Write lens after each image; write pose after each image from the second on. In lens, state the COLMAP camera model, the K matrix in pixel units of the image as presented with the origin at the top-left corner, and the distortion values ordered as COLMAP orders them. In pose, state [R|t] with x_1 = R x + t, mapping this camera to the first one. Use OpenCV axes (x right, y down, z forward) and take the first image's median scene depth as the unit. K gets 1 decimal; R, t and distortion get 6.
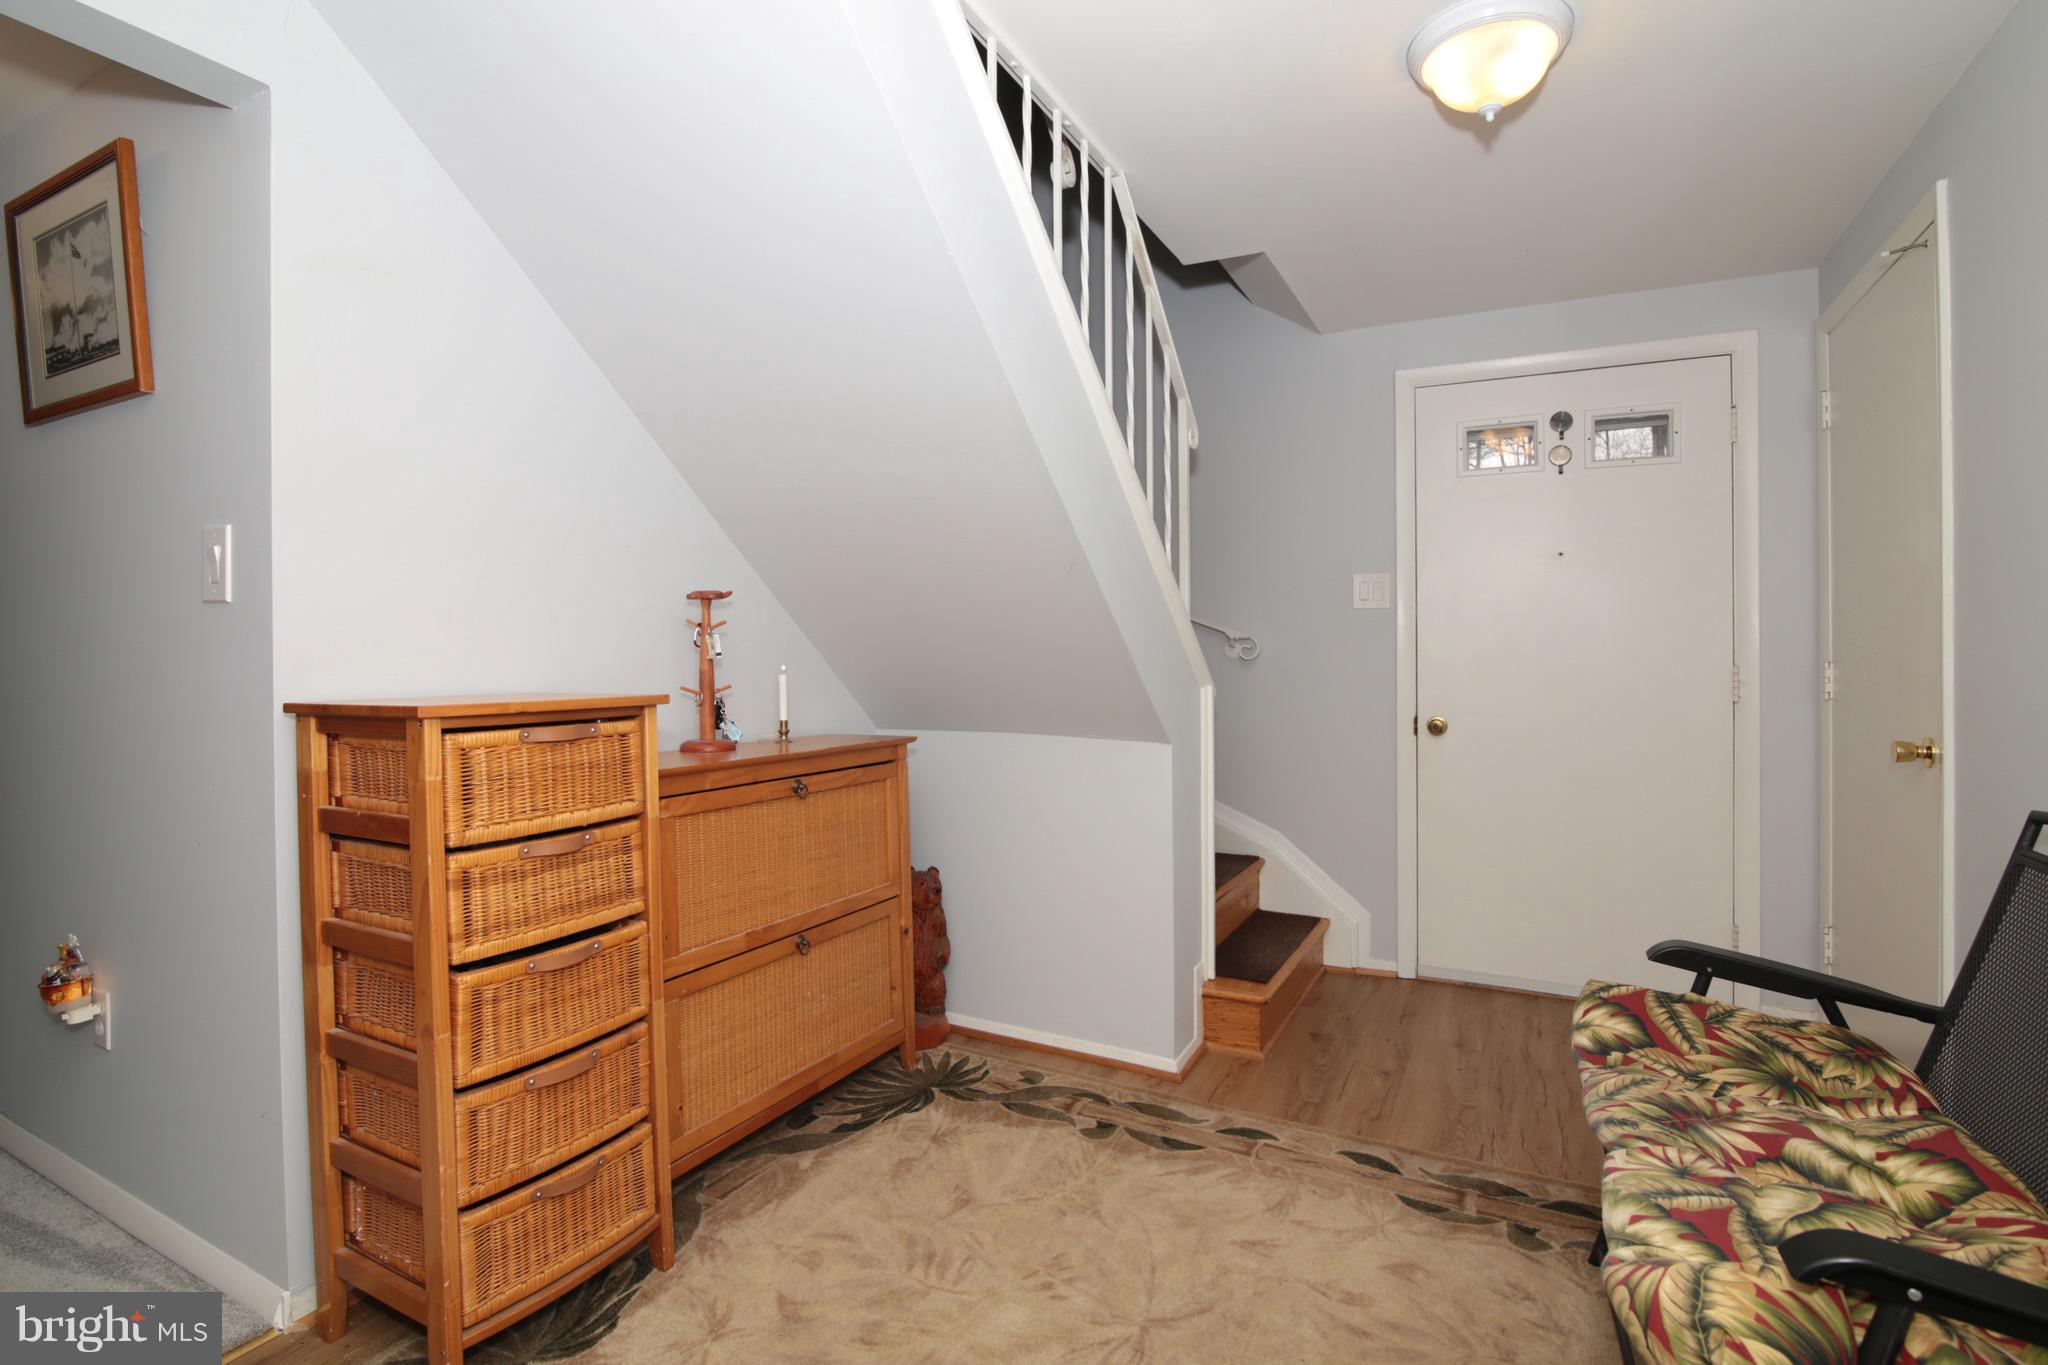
lens RADIAL K [[944.6, 0, 1024.0], [0, 944.6, 682.5], [0, 0, 1]] dist [-0.018626, 0.000323]
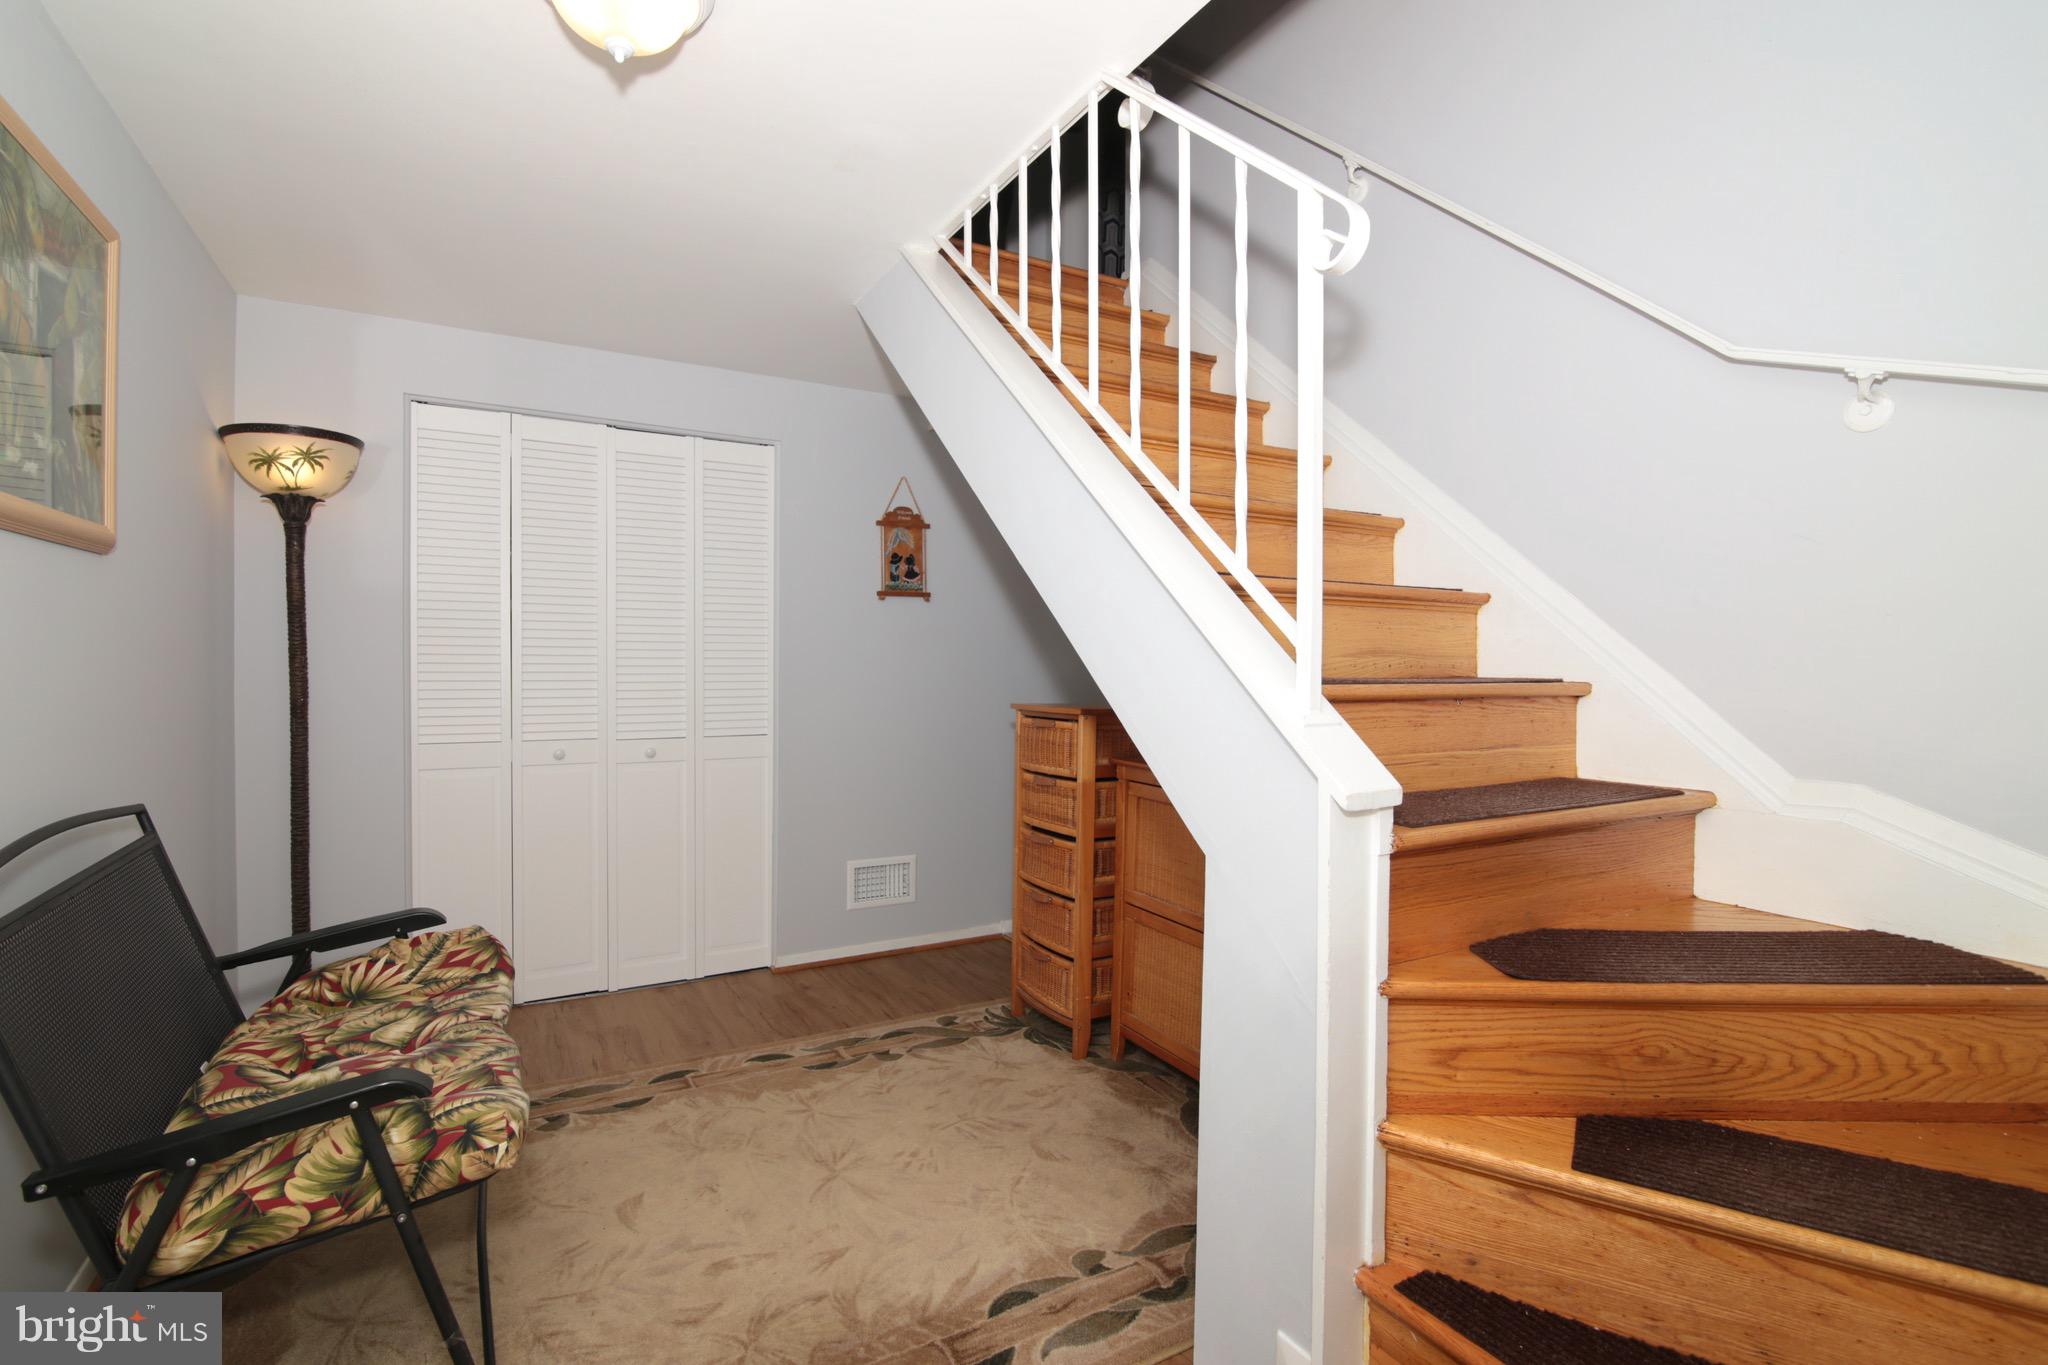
lens RADIAL K [[944.6, 0, 1024.0], [0, 944.6, 682.5], [0, 0, 1]] dist [-0.018626, 0.000323]
pose [[-0.552917, 0.007861, -0.833199, 1.068478], [-0.009328, 0.999834, 0.015623, -0.058996], [0.833184, 0.016410, -0.552752, 1.882679]]
